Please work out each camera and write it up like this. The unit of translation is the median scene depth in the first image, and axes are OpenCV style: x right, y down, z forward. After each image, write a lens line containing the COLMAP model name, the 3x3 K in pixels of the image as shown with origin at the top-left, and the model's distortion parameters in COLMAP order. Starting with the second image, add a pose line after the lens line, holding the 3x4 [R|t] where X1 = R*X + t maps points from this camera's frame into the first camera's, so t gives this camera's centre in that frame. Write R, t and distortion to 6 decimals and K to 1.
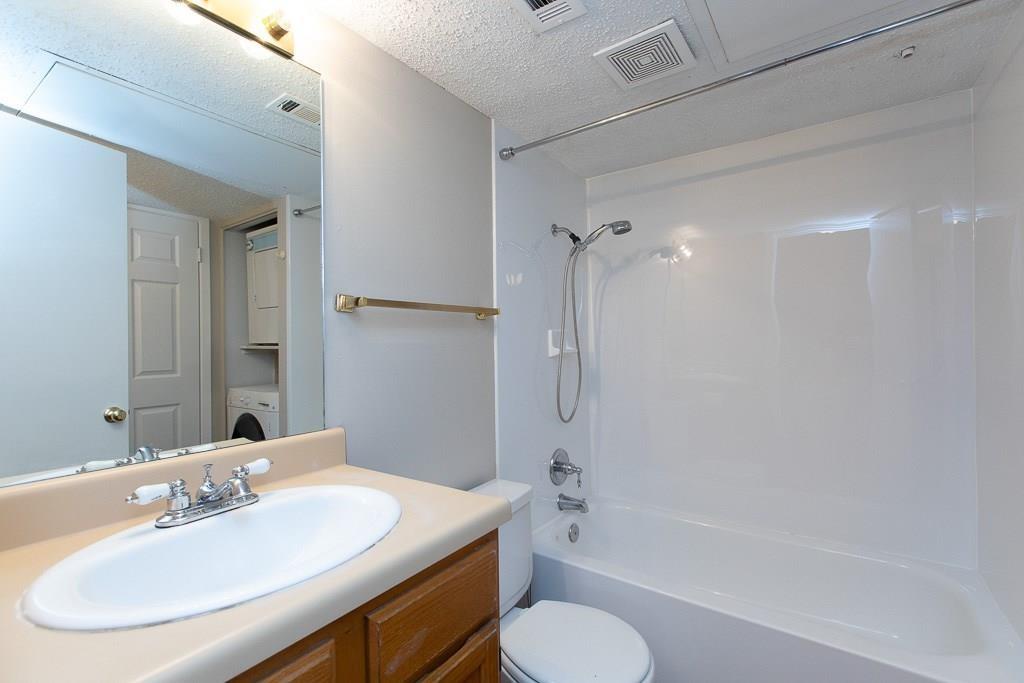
lens RADIAL K [[452.6, 0, 512.0], [0, 452.6, 341.5], [0, 0, 1]] dist [-0.002399, 0.000230]
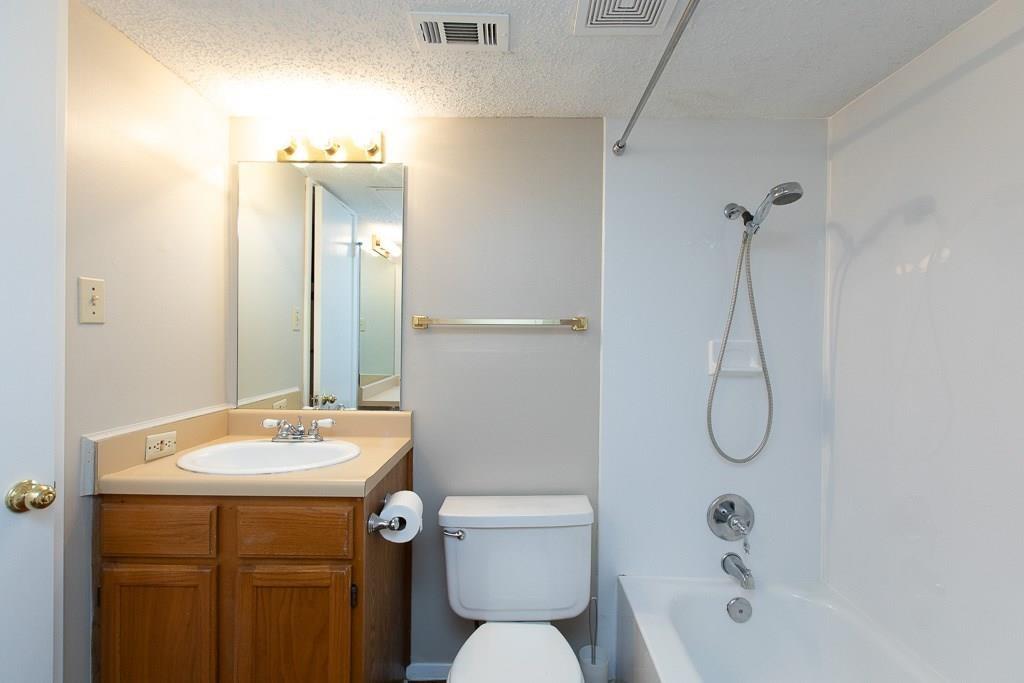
lens RADIAL K [[452.6, 0, 512.0], [0, 452.6, 341.5], [0, 0, 1]] dist [-0.002399, 0.000230]
pose [[0.570287, 0.027973, -0.820969, 0.635123], [-0.014359, 0.999607, 0.024086, -0.044356], [0.821320, -0.001947, 0.570465, 0.300429]]
